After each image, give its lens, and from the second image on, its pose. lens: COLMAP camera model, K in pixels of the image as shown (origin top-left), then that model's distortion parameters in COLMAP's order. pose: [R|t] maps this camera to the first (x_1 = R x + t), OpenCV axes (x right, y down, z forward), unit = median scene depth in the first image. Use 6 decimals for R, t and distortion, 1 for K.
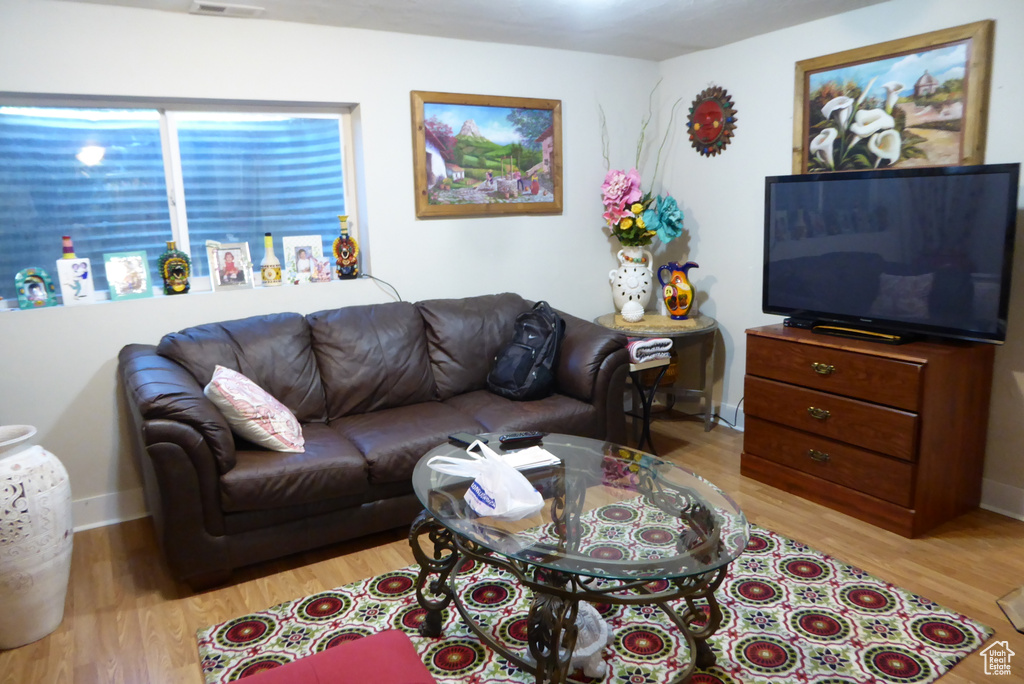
lens RADIAL K [[701.2, 0, 512.0], [0, 701.2, 342.0], [0, 0, 1]] dist [-0.080268, 0.039170]
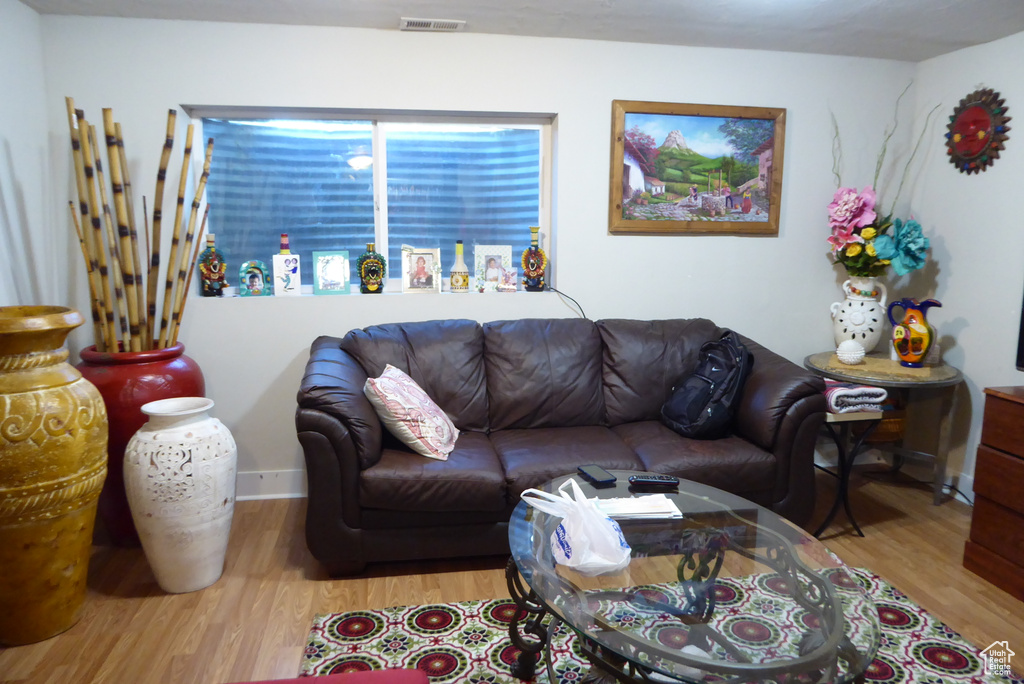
lens RADIAL K [[701.2, 0, 512.0], [0, 701.2, 342.0], [0, 0, 1]] dist [-0.080268, 0.039170]
pose [[0.929464, 0.093746, -0.356804, 0.105472], [-0.101549, 0.994826, -0.003153, -0.013497], [0.354662, 0.039163, 0.934174, 0.072782]]
